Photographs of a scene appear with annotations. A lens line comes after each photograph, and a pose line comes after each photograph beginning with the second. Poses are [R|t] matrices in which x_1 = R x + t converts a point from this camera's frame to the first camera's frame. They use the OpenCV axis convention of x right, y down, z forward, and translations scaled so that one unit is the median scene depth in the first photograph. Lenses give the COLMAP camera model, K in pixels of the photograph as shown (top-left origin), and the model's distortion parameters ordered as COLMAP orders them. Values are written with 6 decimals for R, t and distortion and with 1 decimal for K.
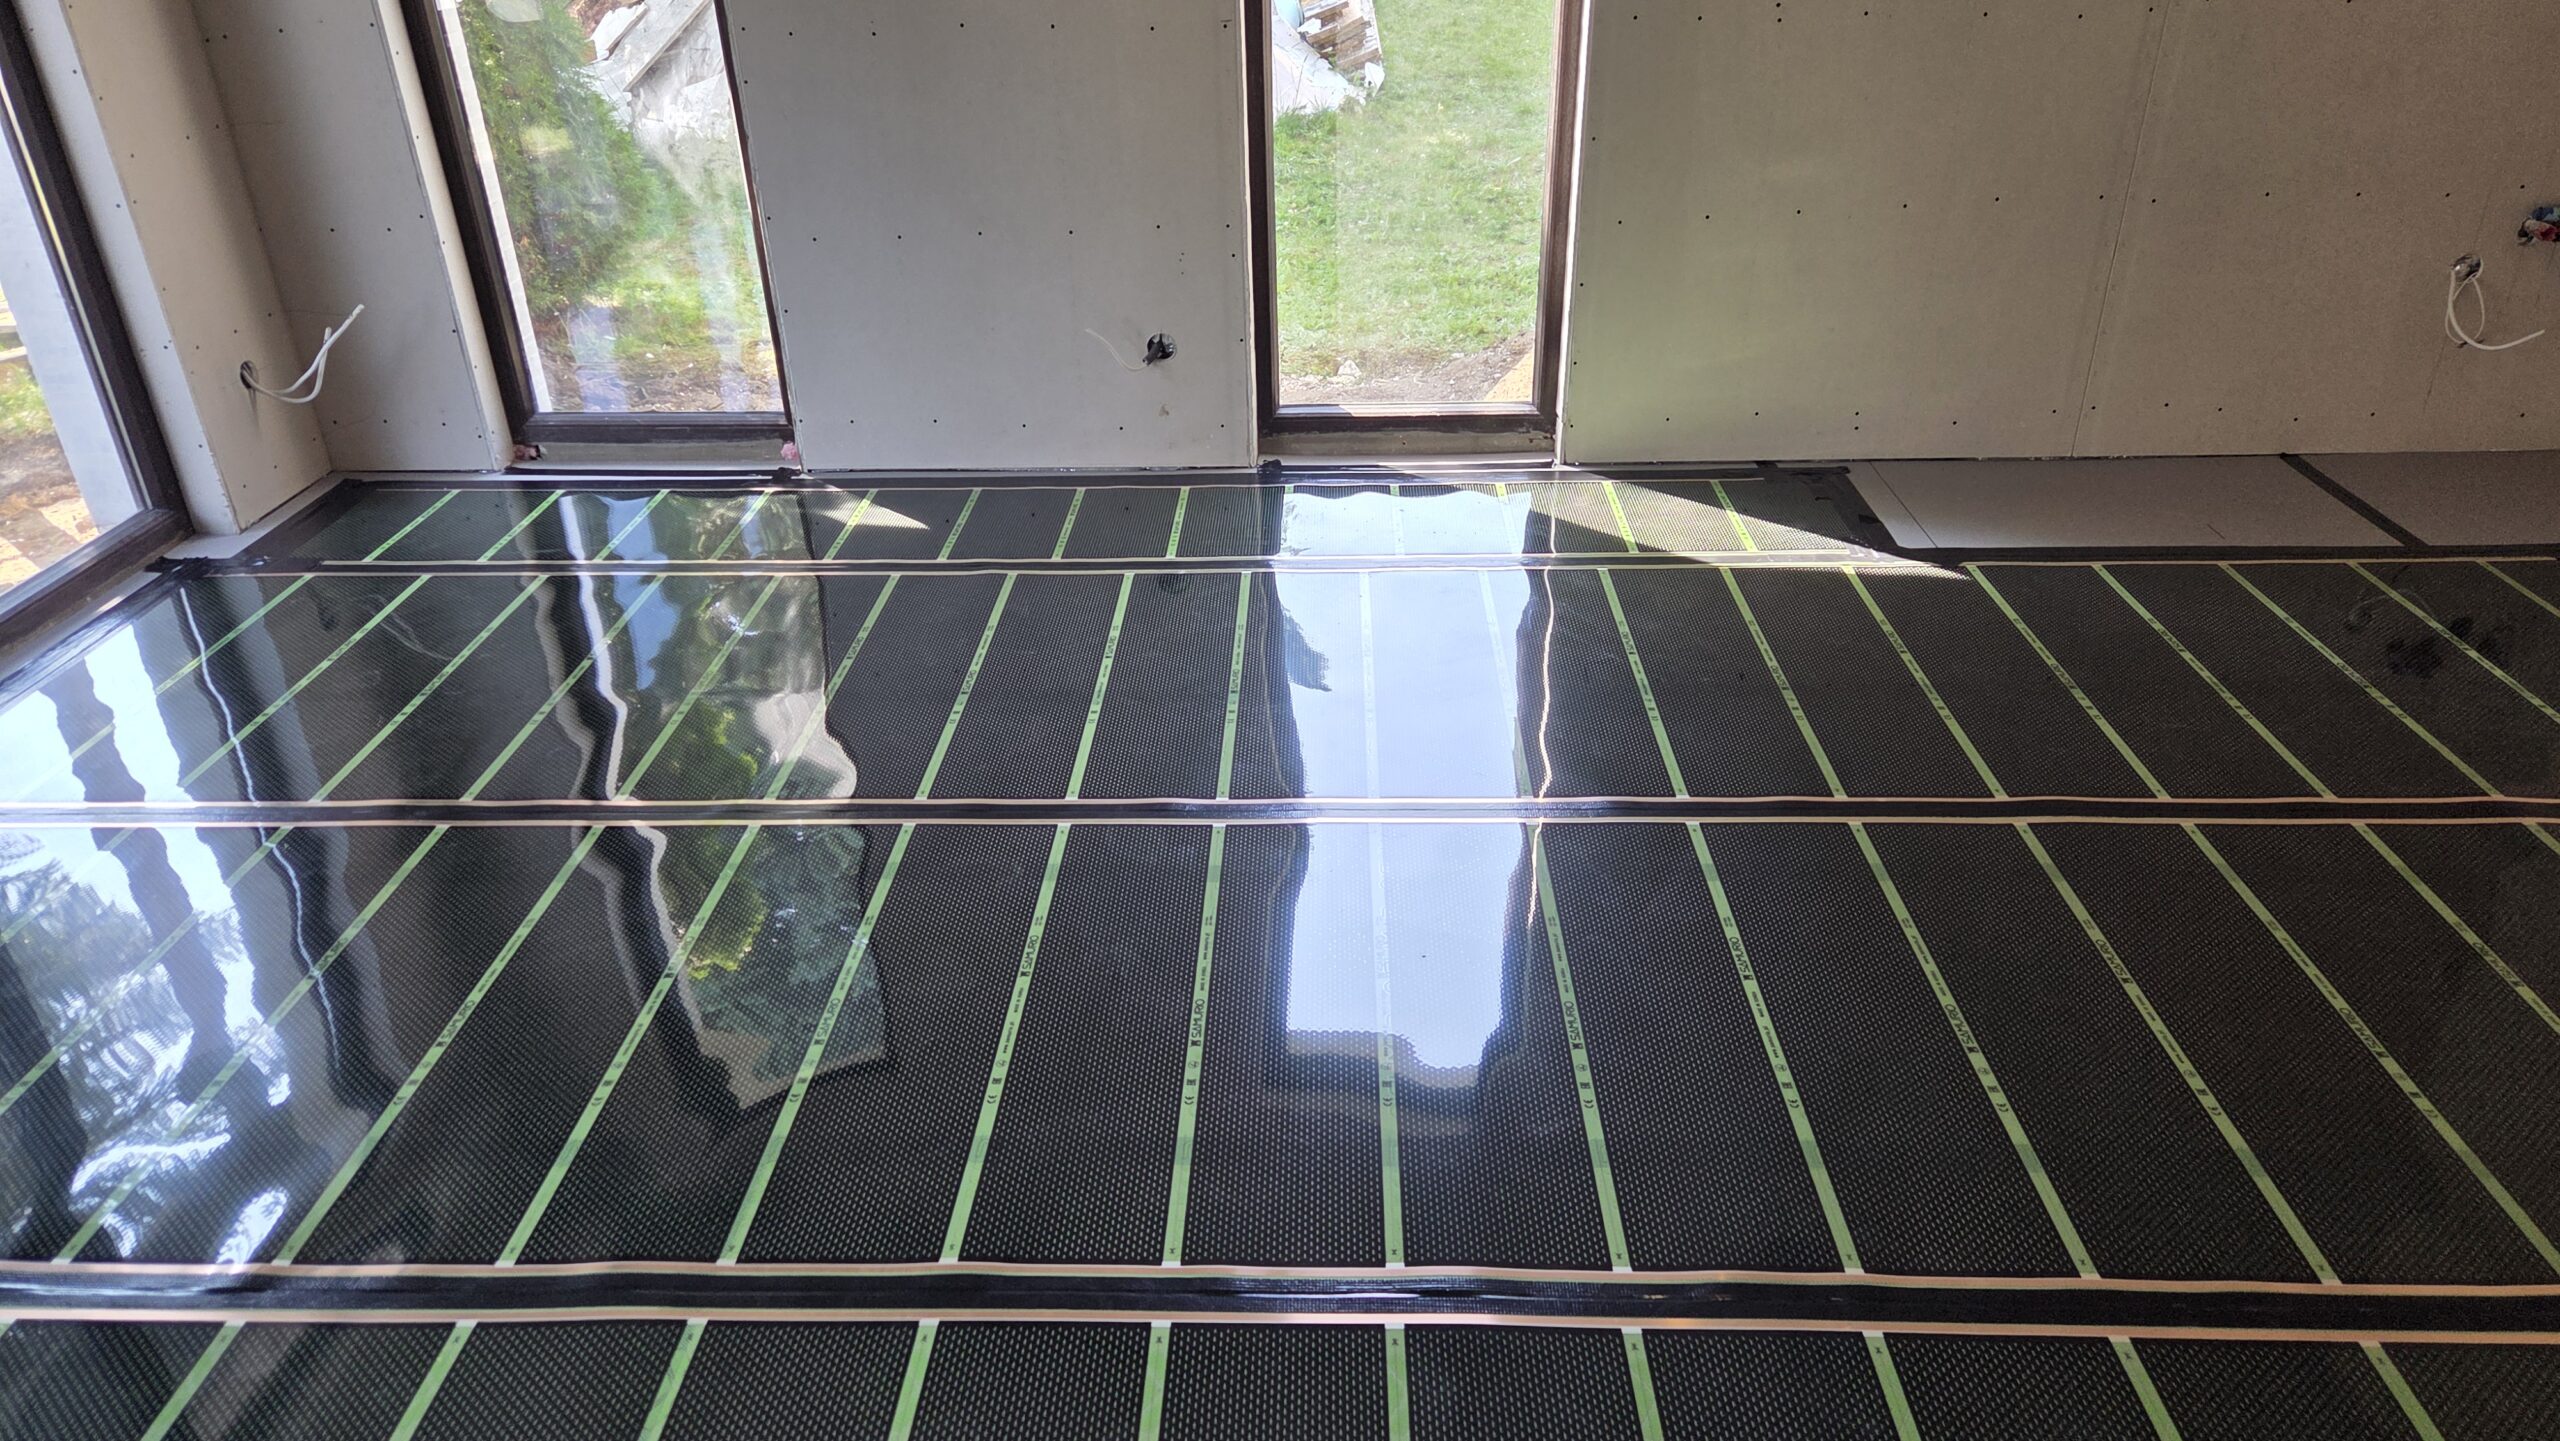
lens RADIAL K [[1763.0, 0, 1268.3], [0, 1763.0, 727.0], [0, 0, 1]] dist [0.073424, -0.048350]
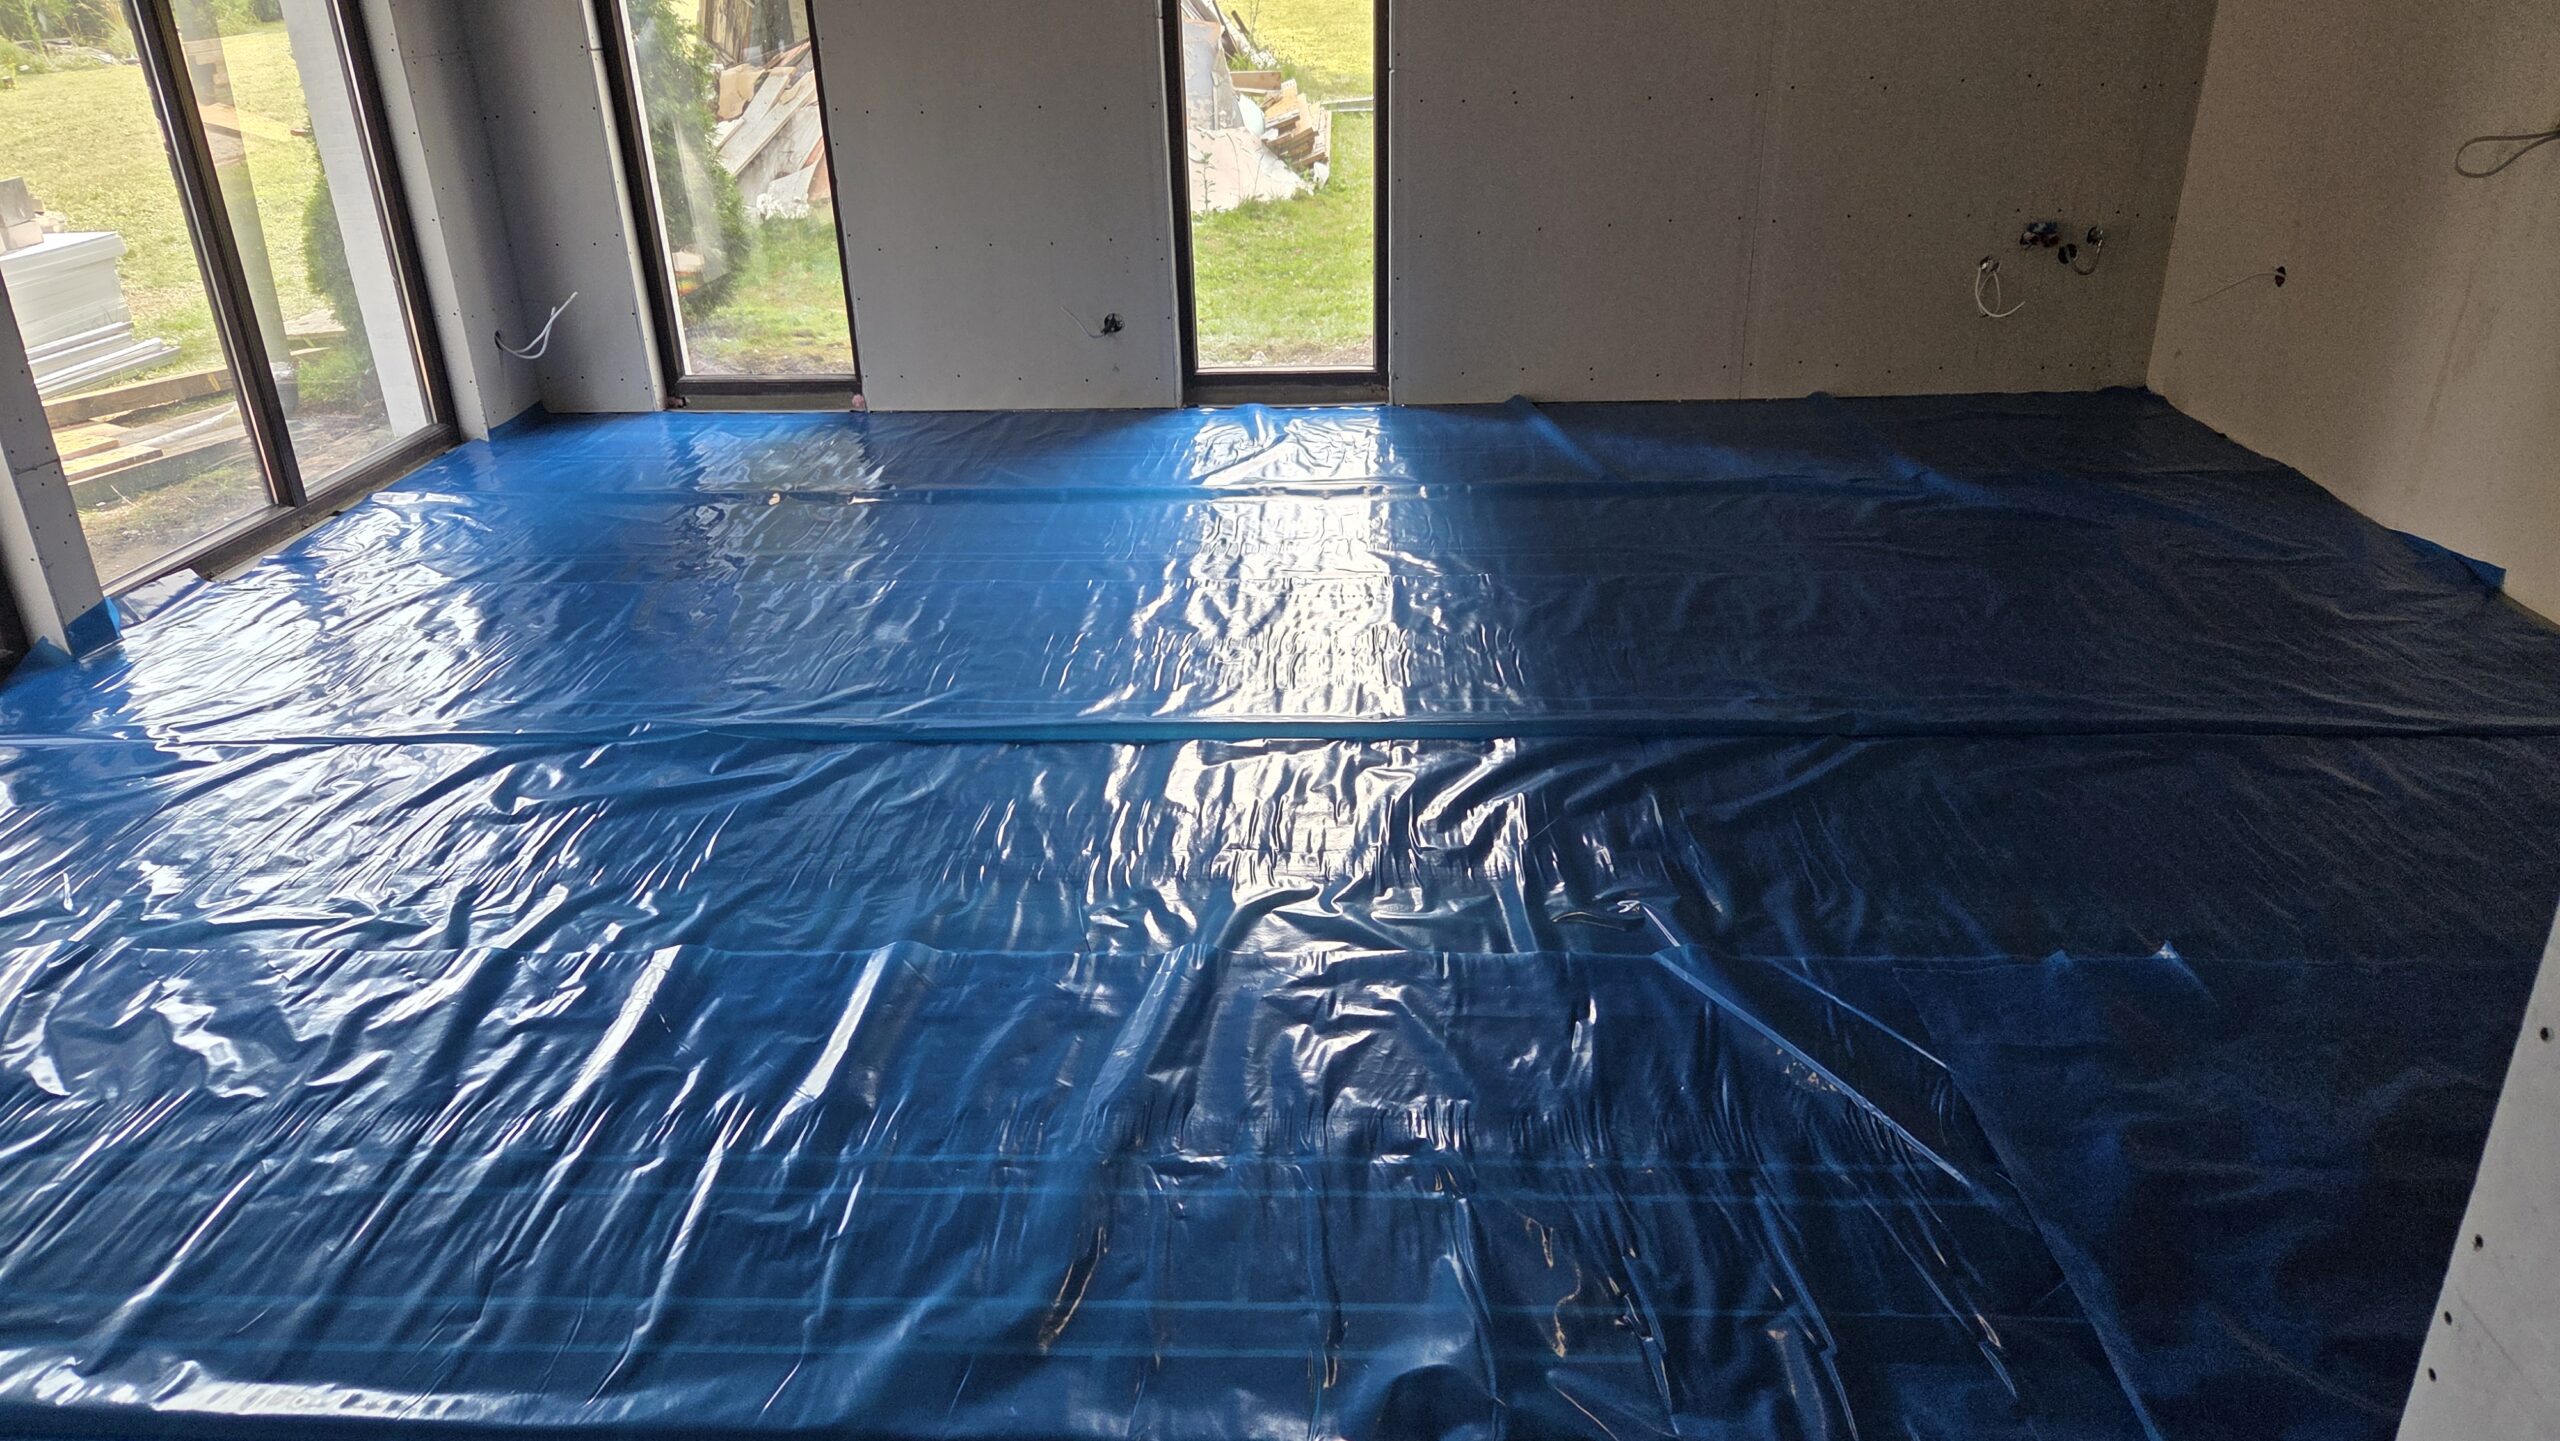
lens RADIAL K [[1763.0, 0, 1275.9], [0, 1763.0, 730.4], [0, 0, 1]] dist [0.073424, -0.048350]
pose [[0.999860, 0.001665, -0.016630, 0.093551], [-0.002811, 0.997604, -0.069124, 0.210464], [0.016475, 0.069161, 0.997469, -0.410358]]
